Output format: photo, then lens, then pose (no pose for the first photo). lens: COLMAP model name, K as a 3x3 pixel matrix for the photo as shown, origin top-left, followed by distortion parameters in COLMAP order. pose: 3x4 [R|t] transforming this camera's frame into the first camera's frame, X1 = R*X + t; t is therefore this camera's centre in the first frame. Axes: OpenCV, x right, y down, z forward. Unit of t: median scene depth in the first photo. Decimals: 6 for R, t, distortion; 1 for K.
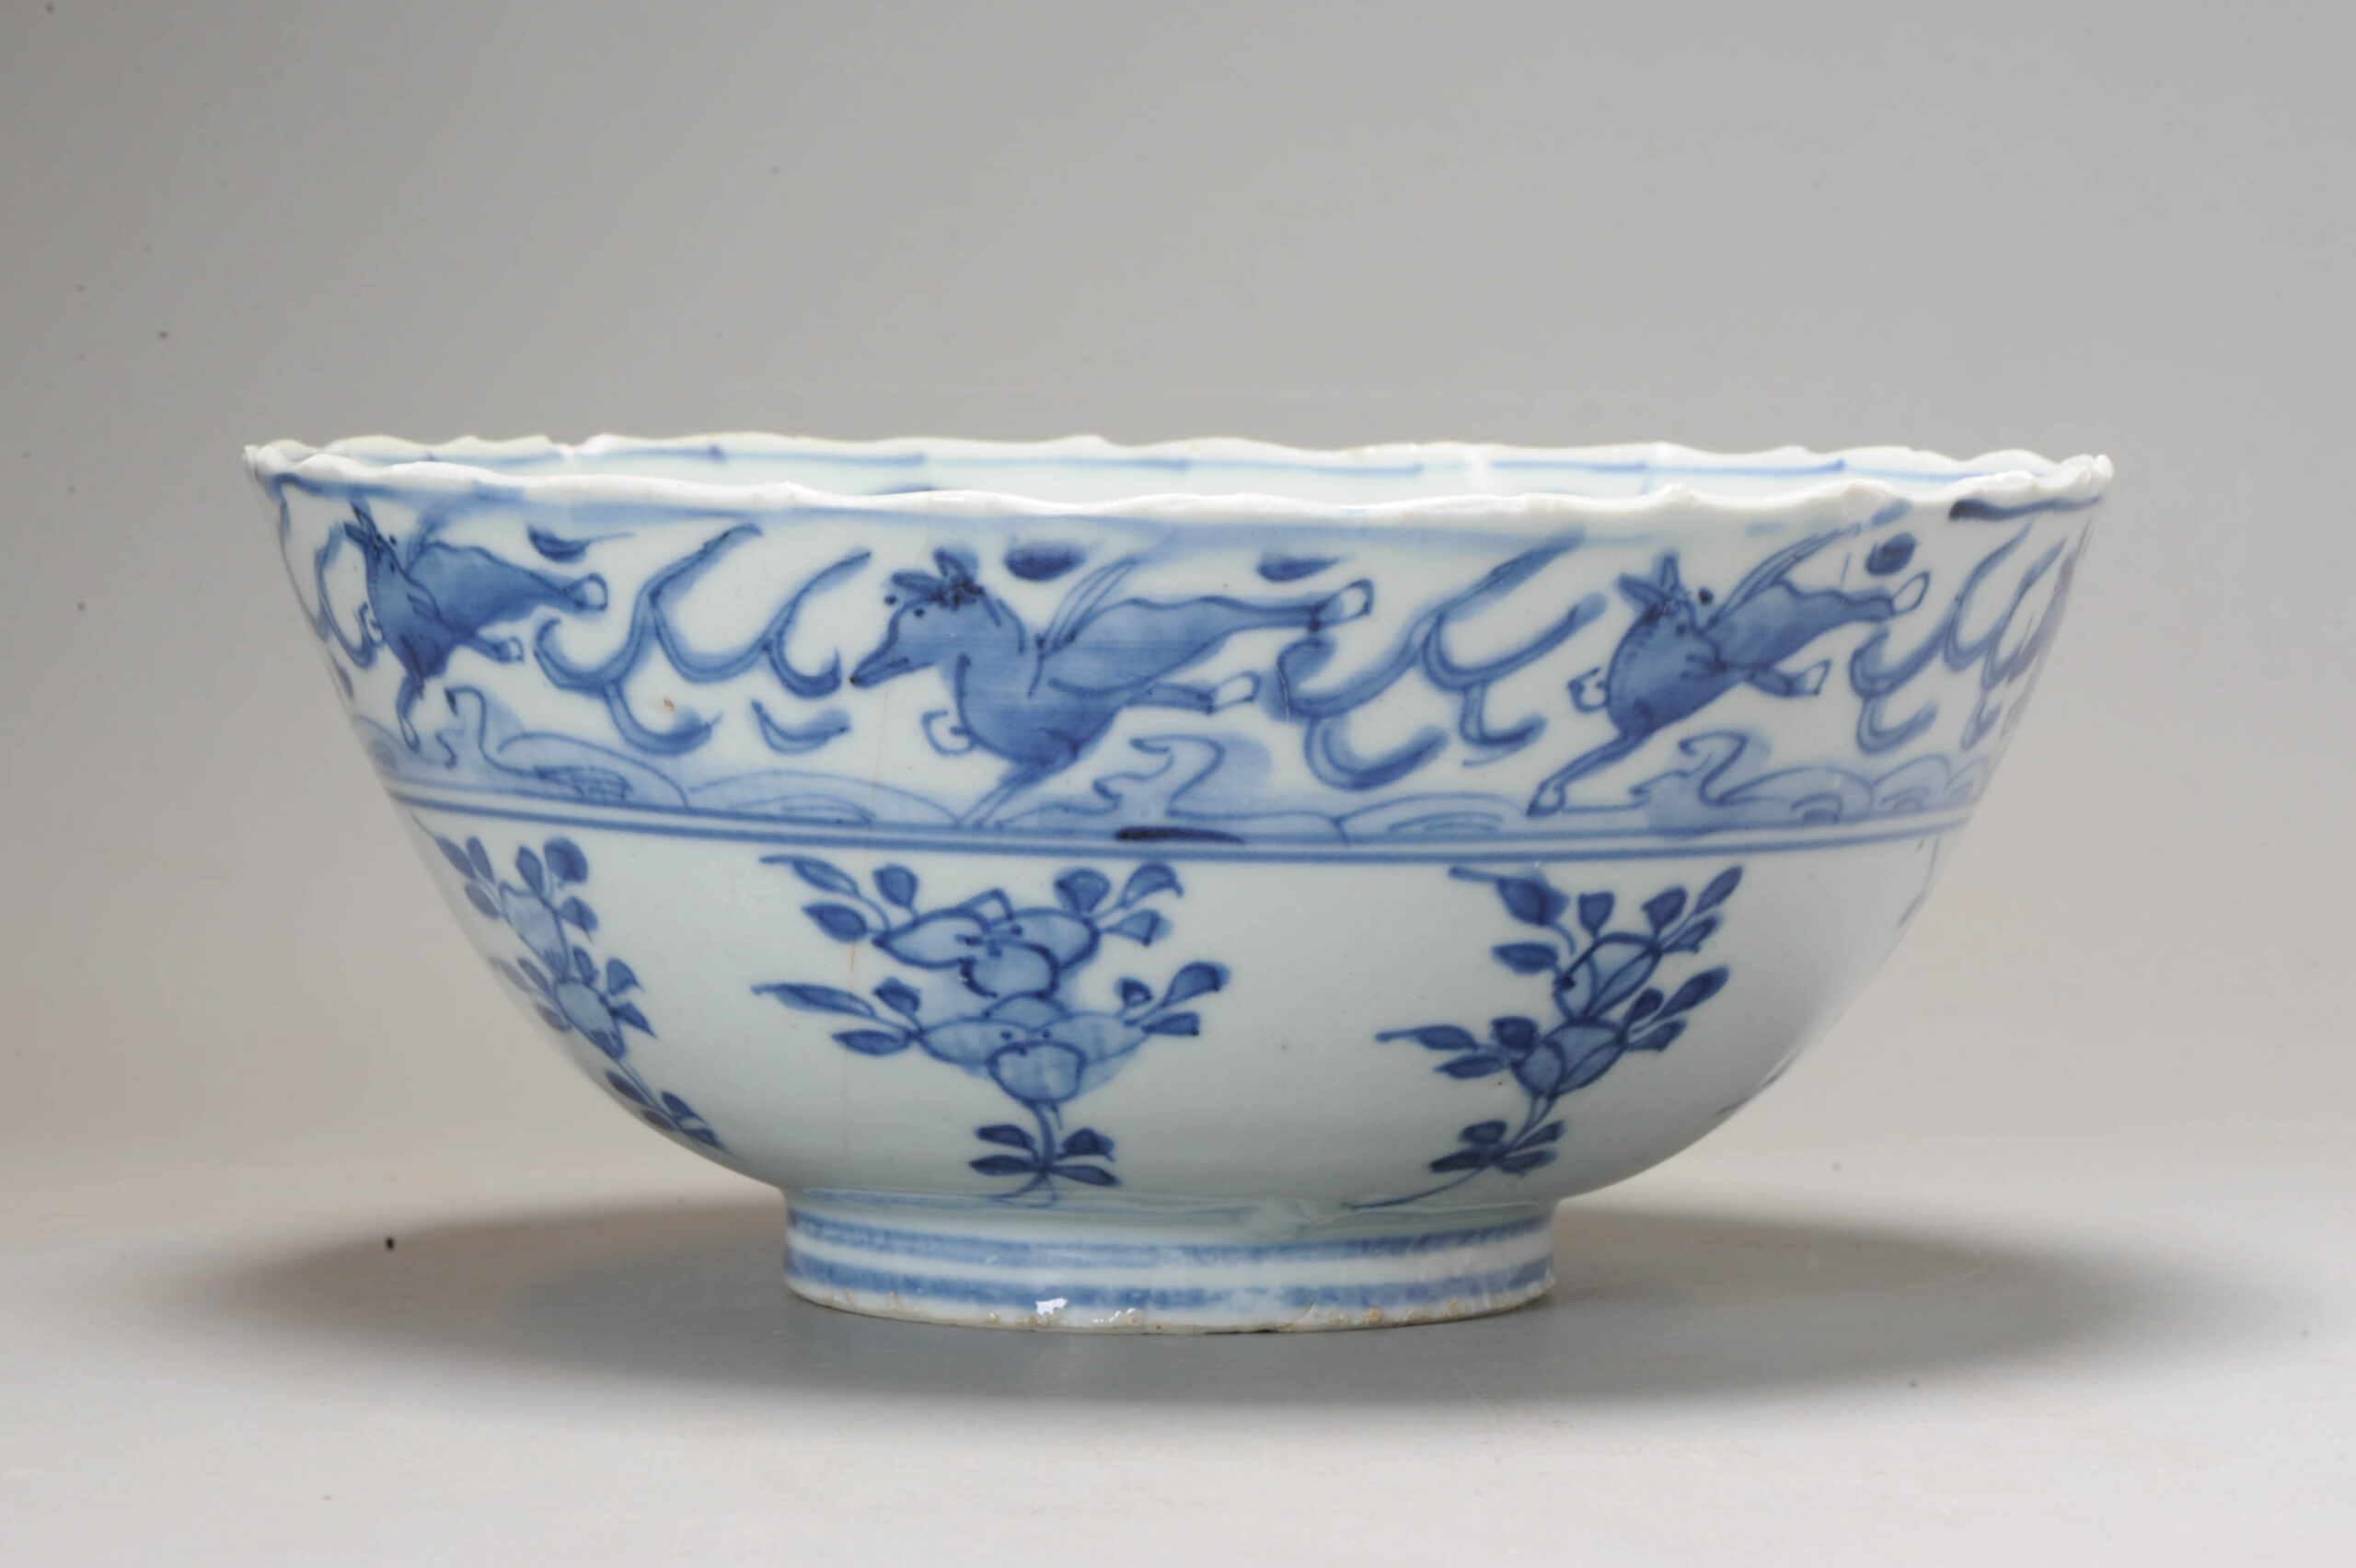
lens RADIAL K [[9165.8, 0, 1179.6], [0, 9165.8, 781.6], [0, 0, 1]] dist [-0.279173, 0.000000]
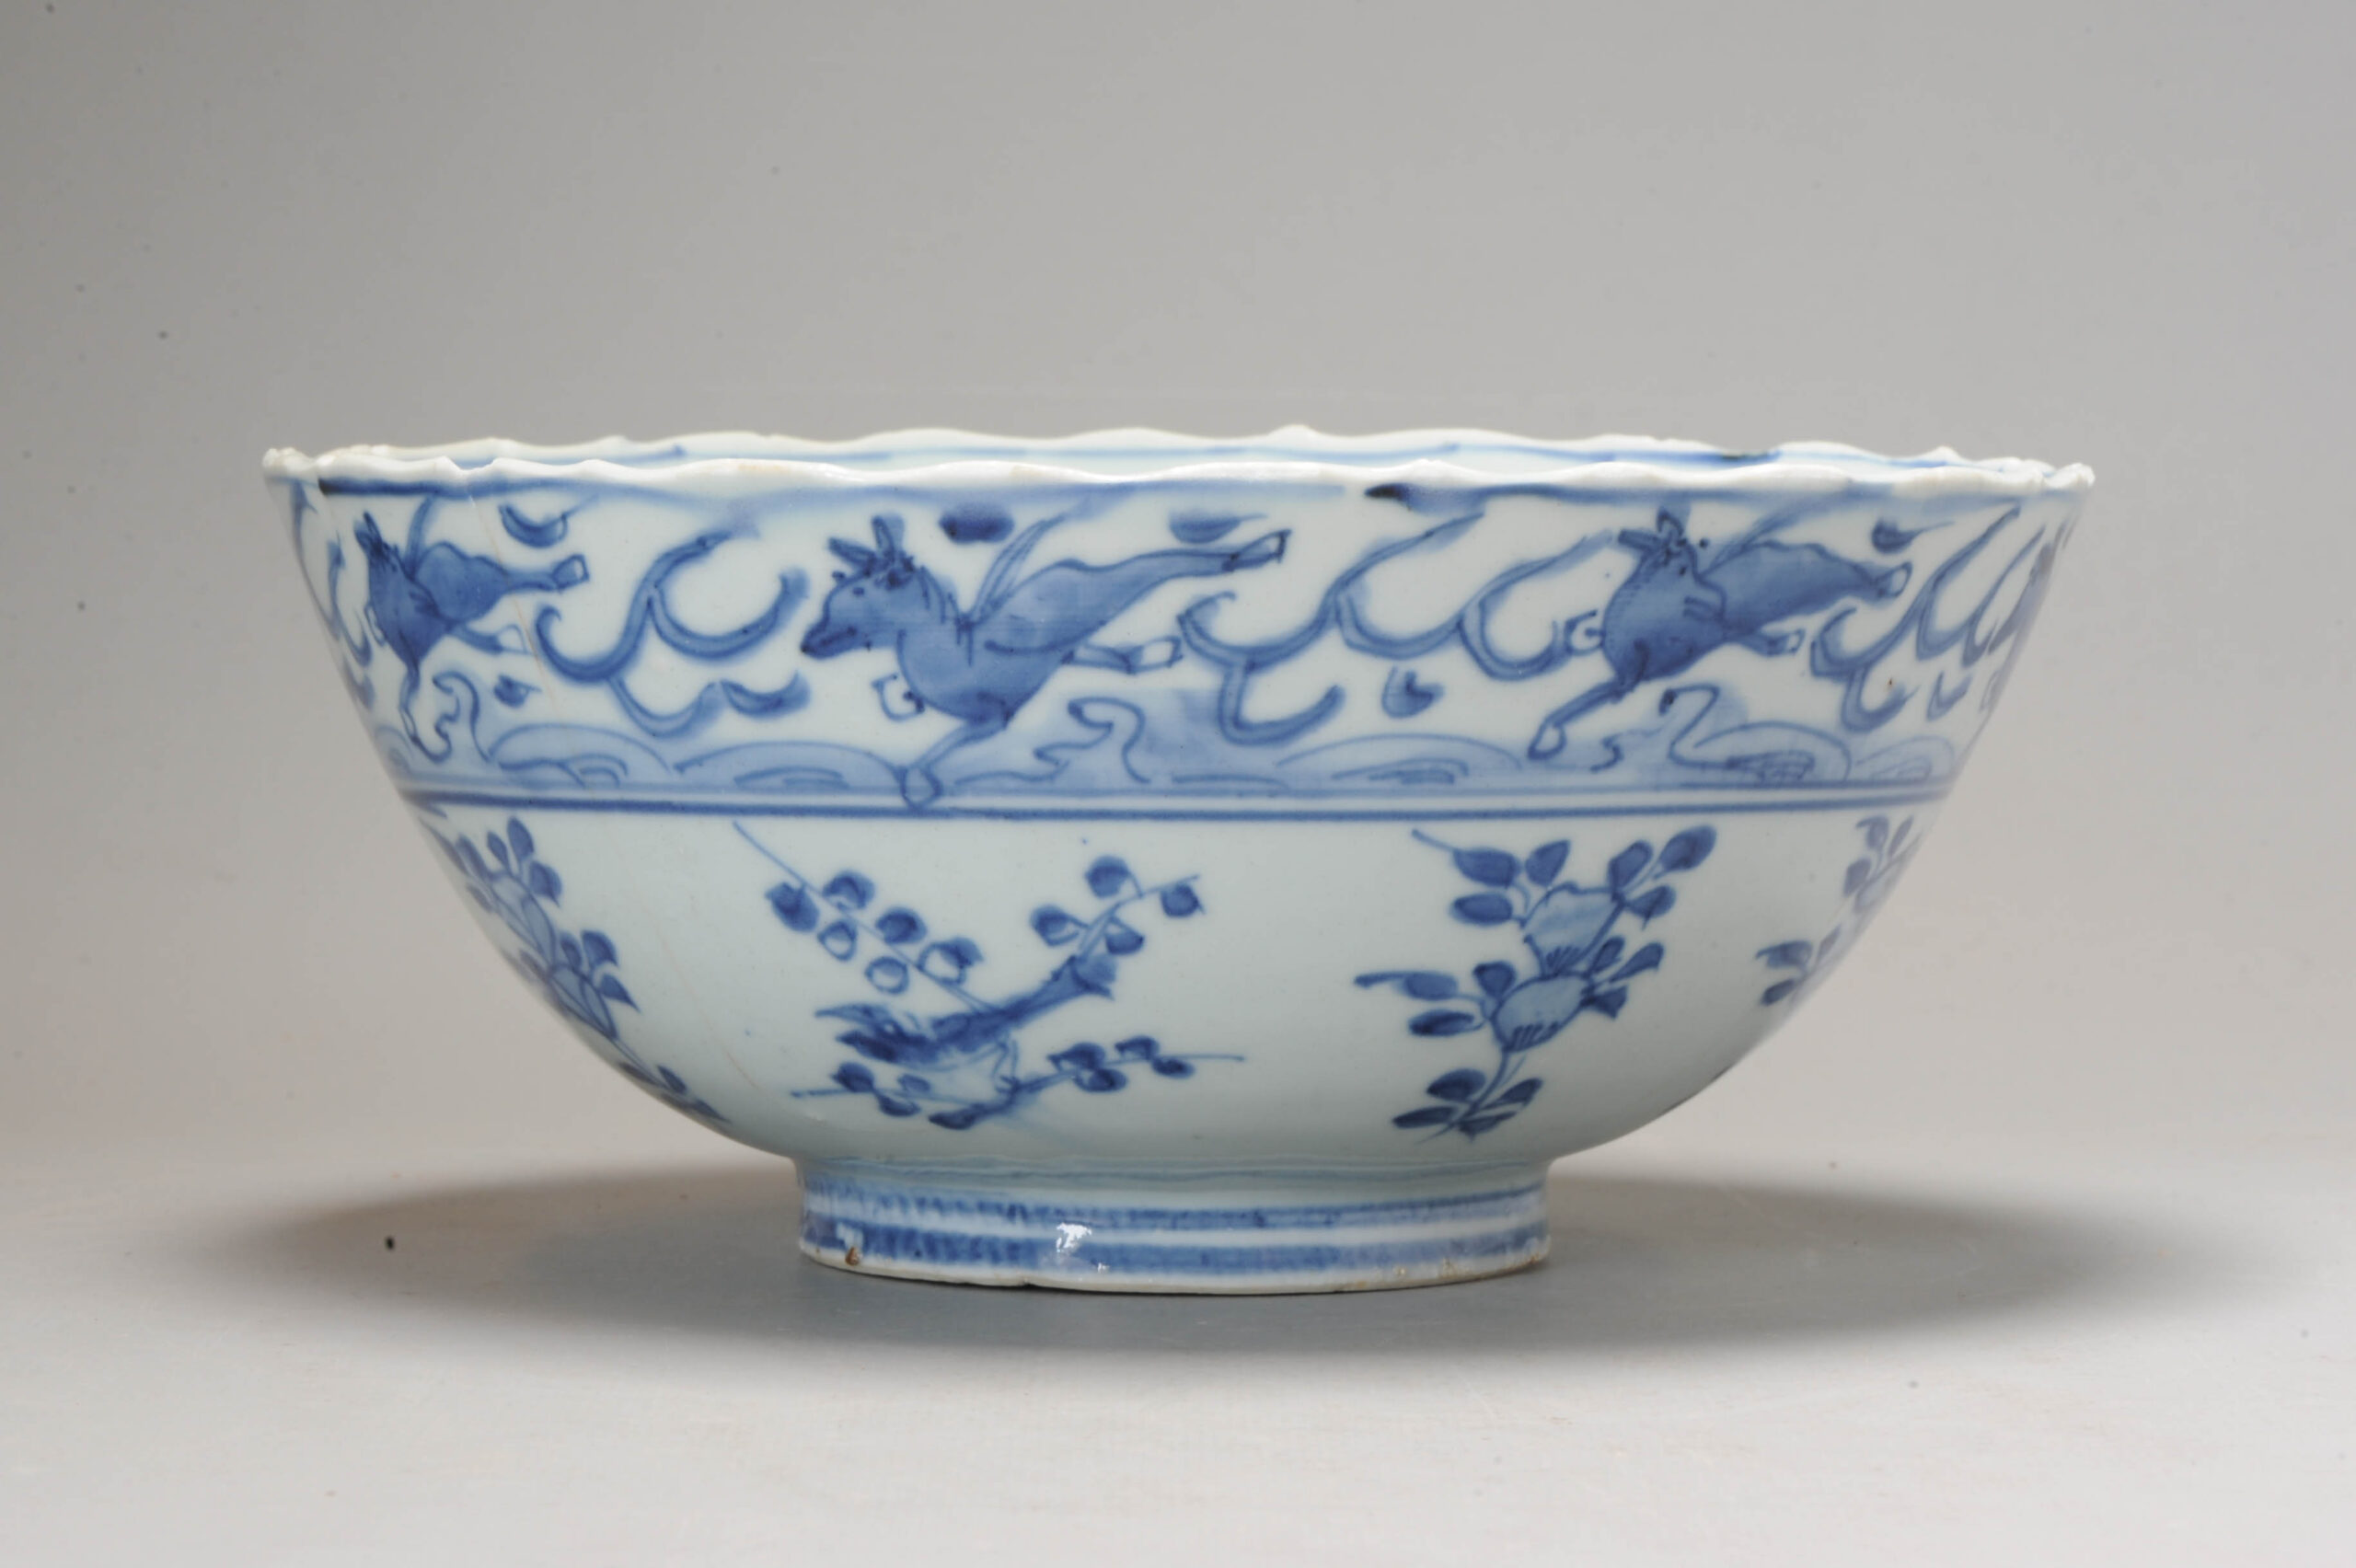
lens RADIAL K [[9165.8, 0, 1175.6], [0, 9165.8, 780.7], [0, 0, 1]] dist [-0.279173, 0.000000]
pose [[0.033969, -0.062396, 0.997473, -1.116088], [0.054492, 0.996680, 0.060491, -0.065663], [-0.997936, 0.052299, 0.037256, 1.037625]]
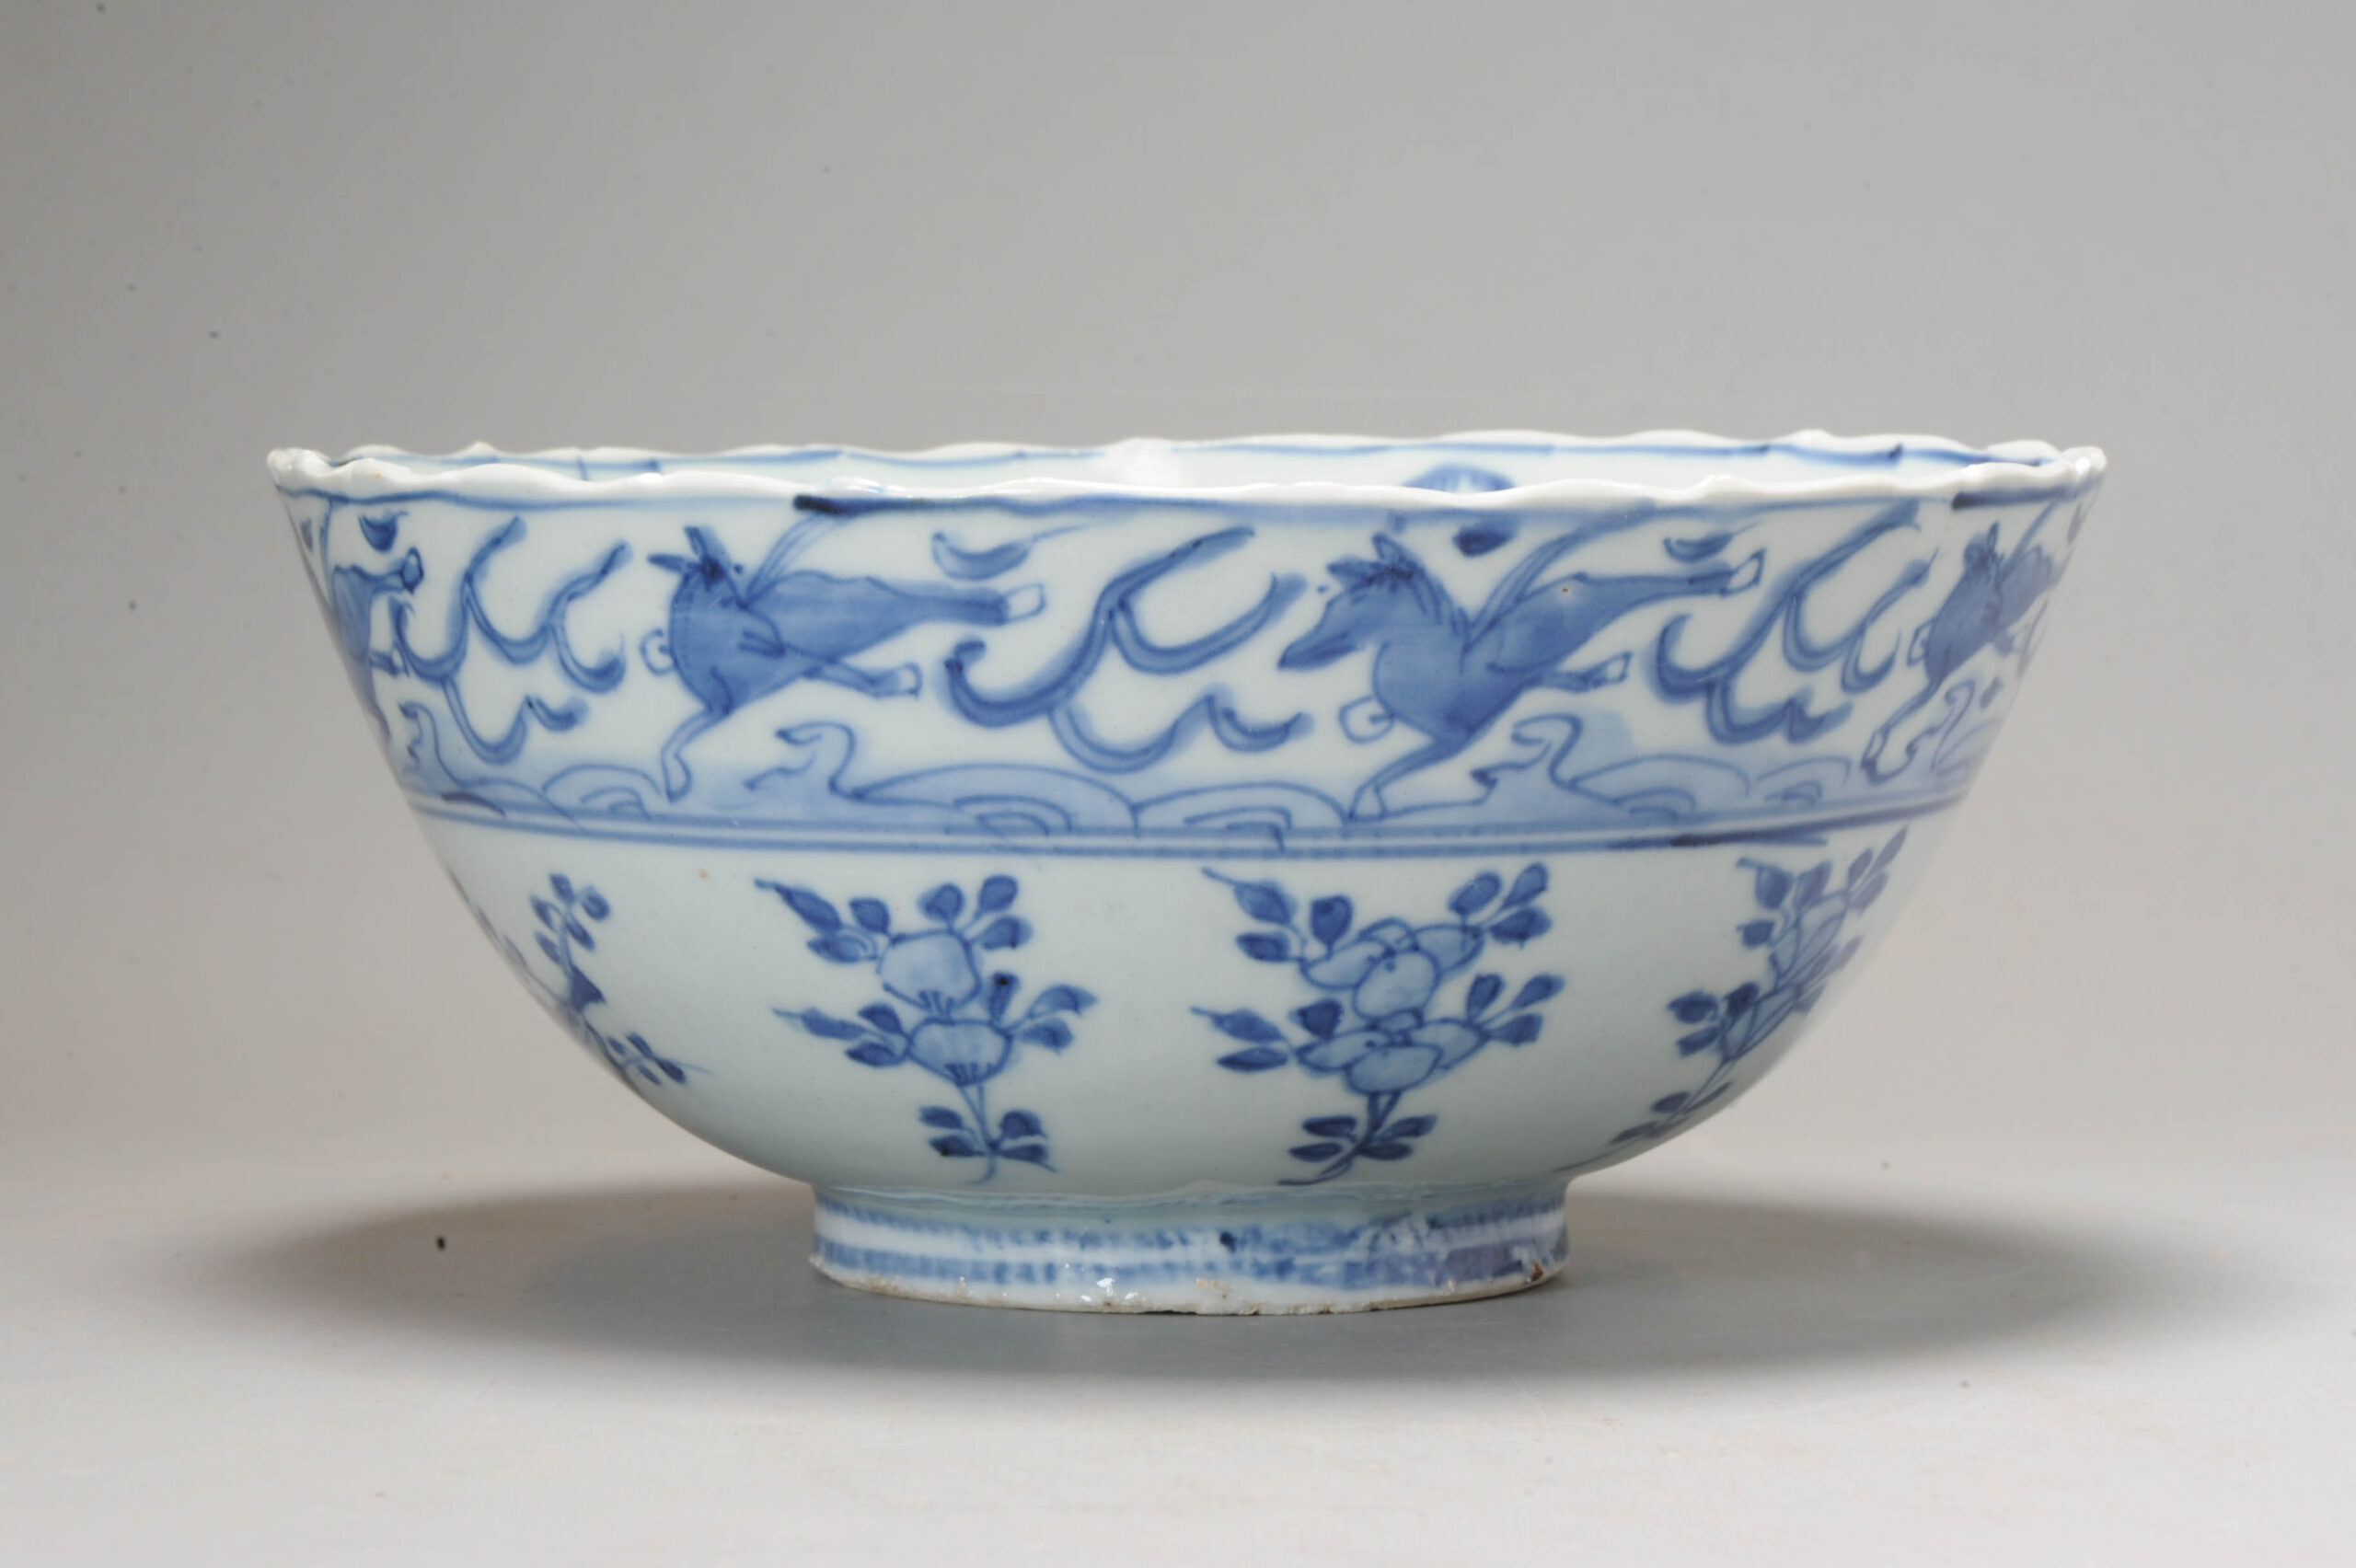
lens RADIAL K [[9165.8, 0, 1178.1], [0, 9165.8, 785.3], [0, 0, 1]] dist [-0.279173, 0.000000]
pose [[-0.901515, 0.018736, -0.432343, 0.475505], [-0.031834, 0.993484, 0.109432, -0.118686], [0.431576, 0.112418, -0.895044, 2.061797]]
